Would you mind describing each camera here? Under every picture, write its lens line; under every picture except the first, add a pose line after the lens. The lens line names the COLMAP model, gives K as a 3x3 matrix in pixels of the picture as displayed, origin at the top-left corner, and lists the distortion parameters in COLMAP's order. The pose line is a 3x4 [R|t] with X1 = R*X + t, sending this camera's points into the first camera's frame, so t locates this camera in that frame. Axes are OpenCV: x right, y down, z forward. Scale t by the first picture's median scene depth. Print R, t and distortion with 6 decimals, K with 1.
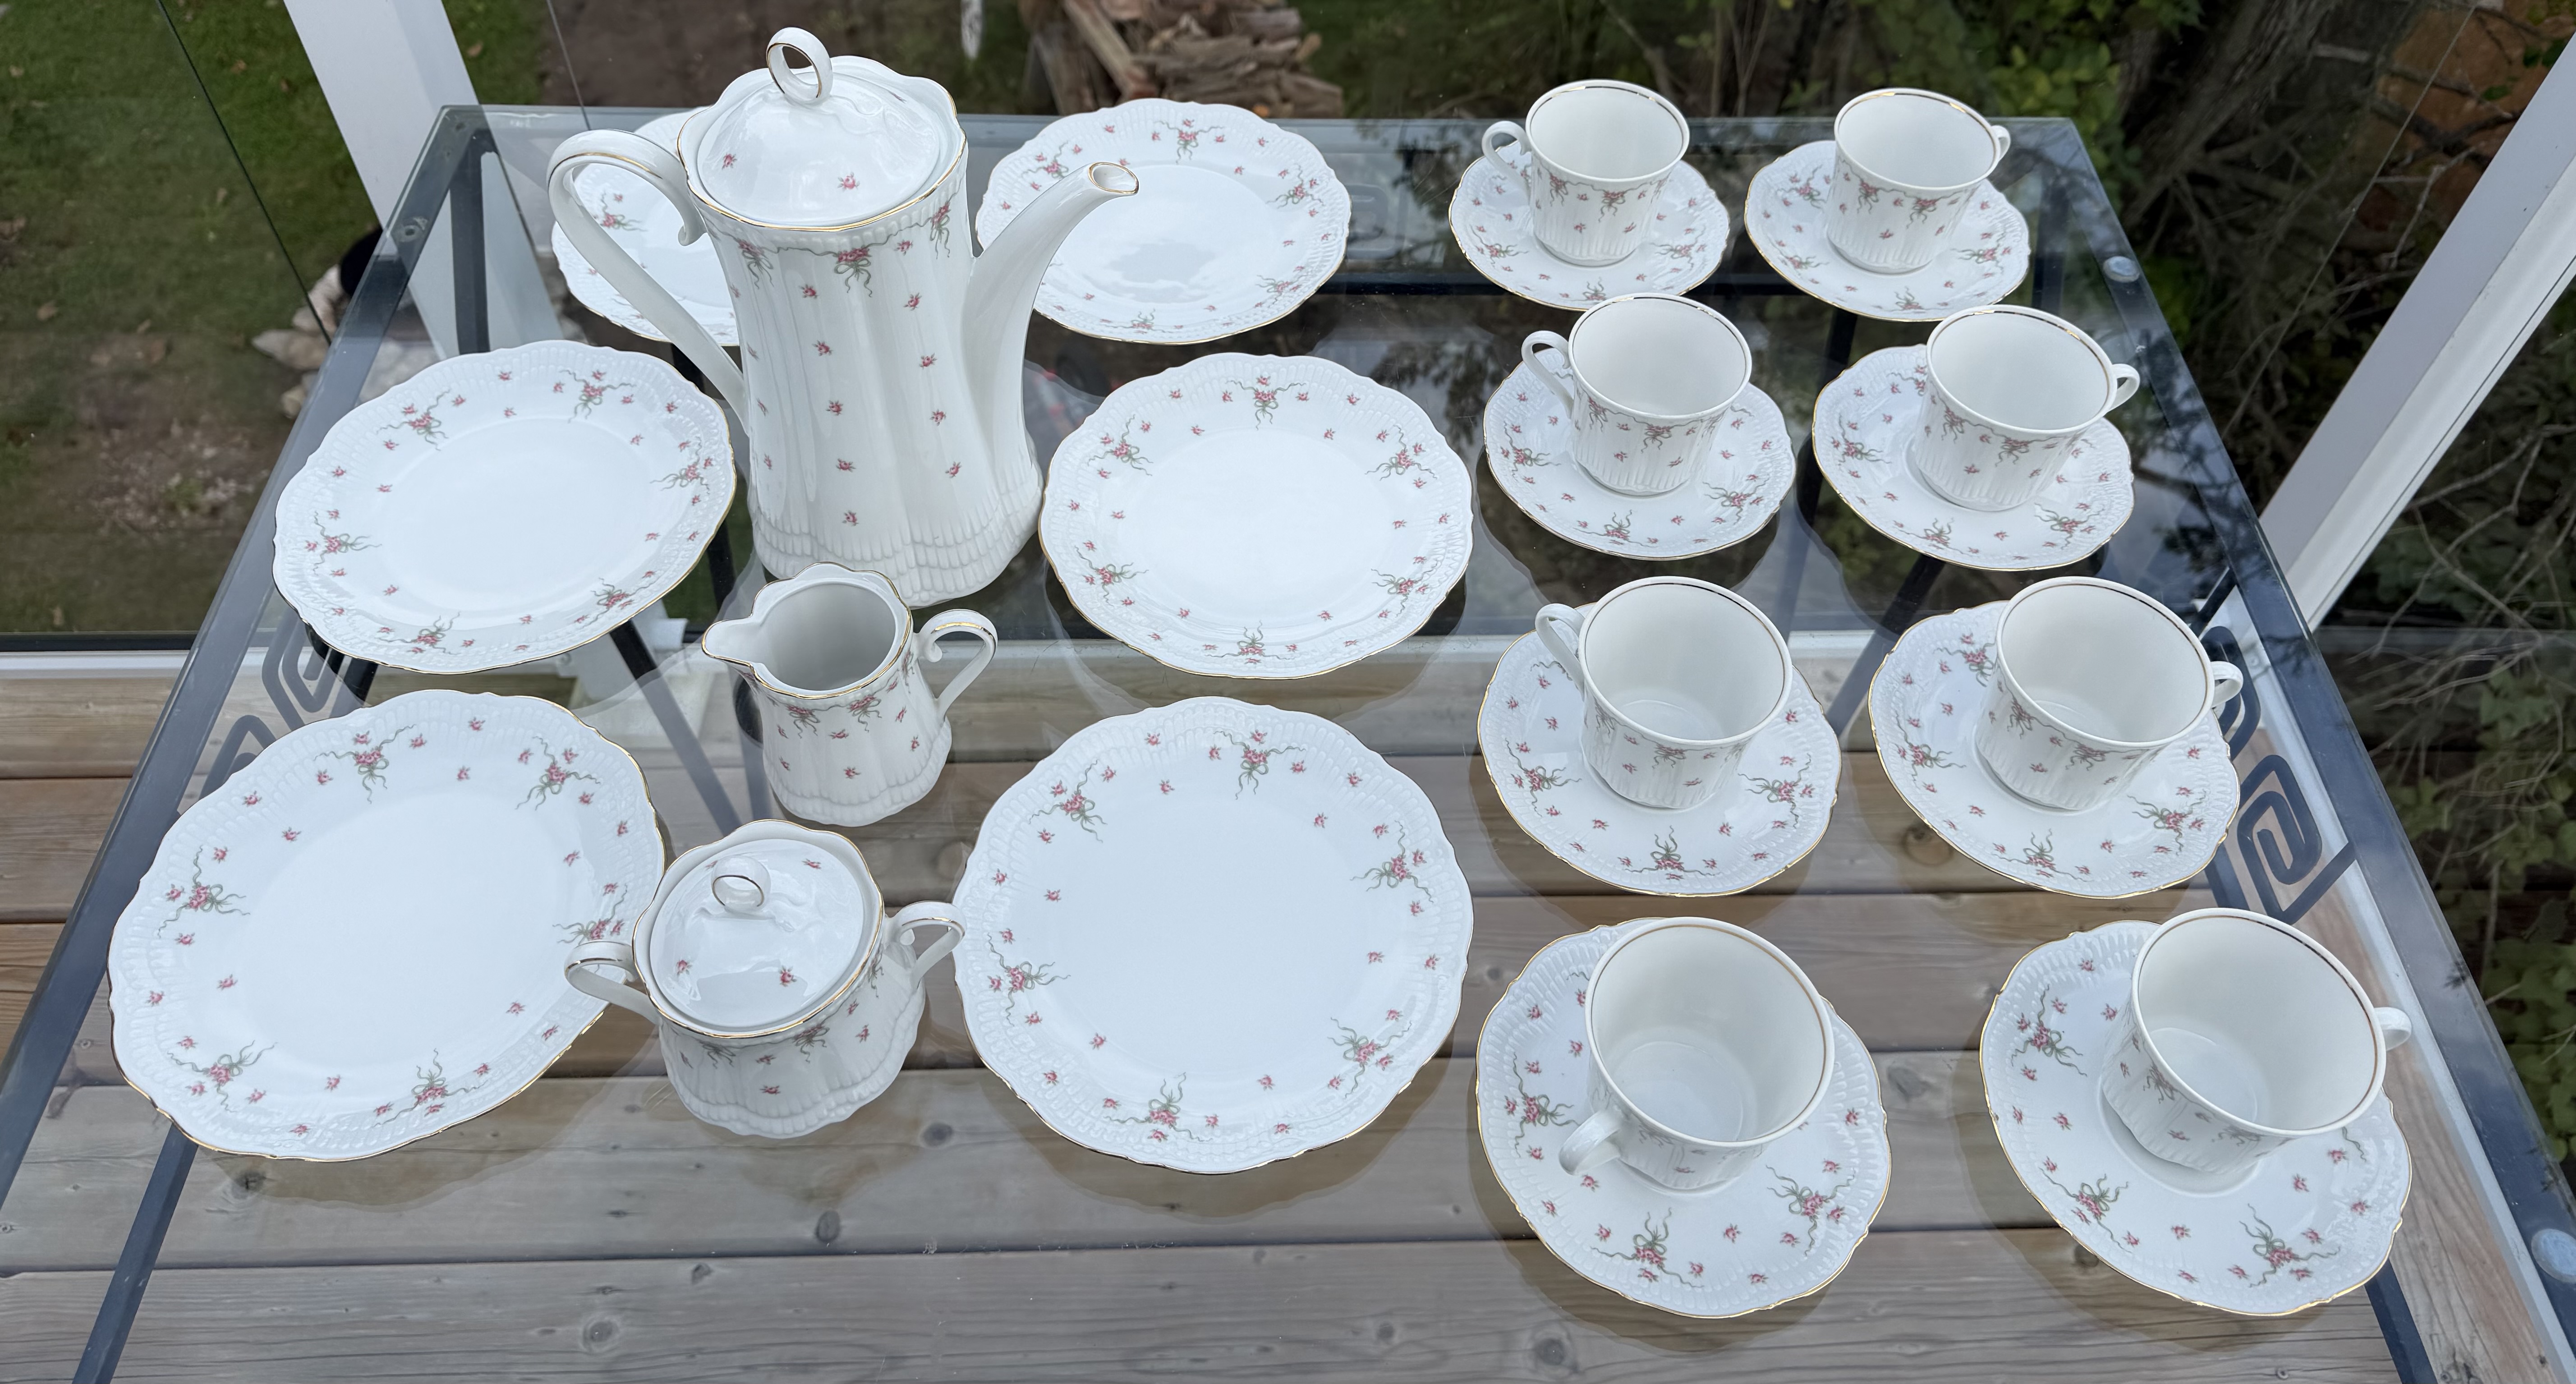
lens RADIAL K [[1835.2, 0, 1279.0], [0, 1835.2, 689.2], [0, 0, 1]] dist [0.009700, 0.004850]
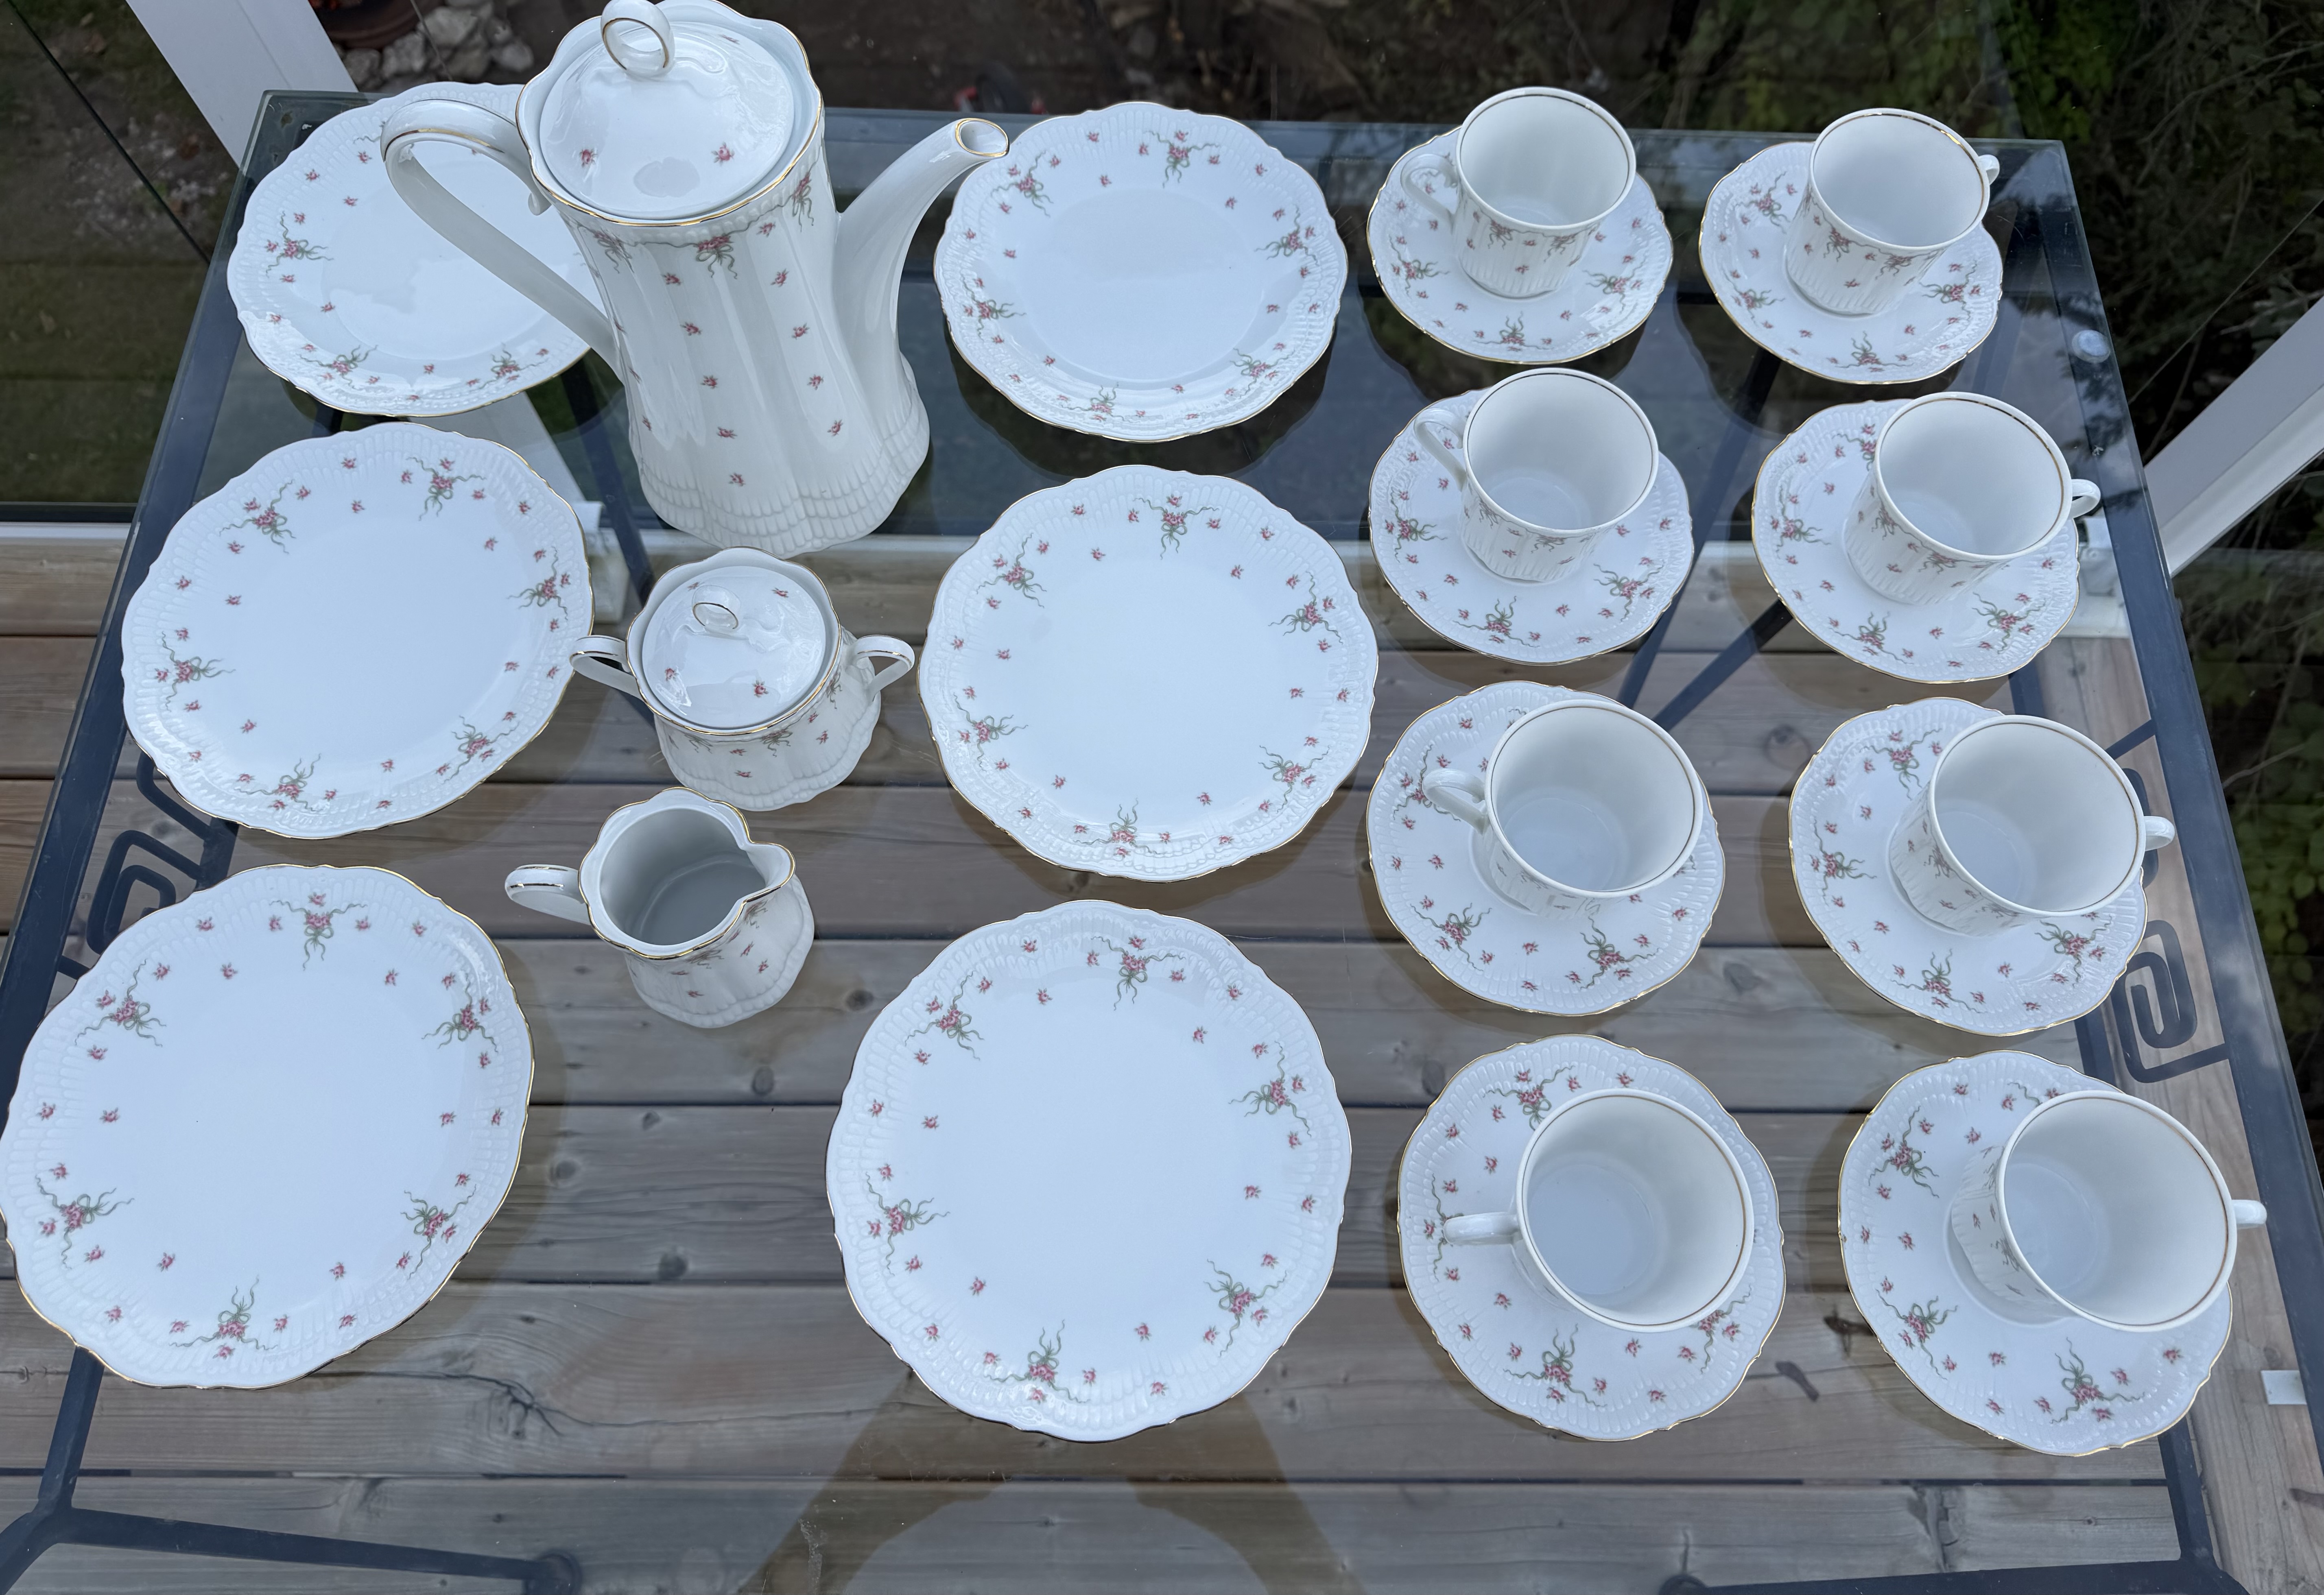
lens RADIAL K [[1604.0, 0, 1169.5], [0, 1604.0, 801.7], [0, 0, 1]] dist [-0.006219, 0.002140]
pose [[0.999397, 0.034479, -0.004203, 0.000898], [-0.031848, 0.957904, 0.285318, -0.157321], [0.013863, -0.285012, 0.958424, 0.114271]]
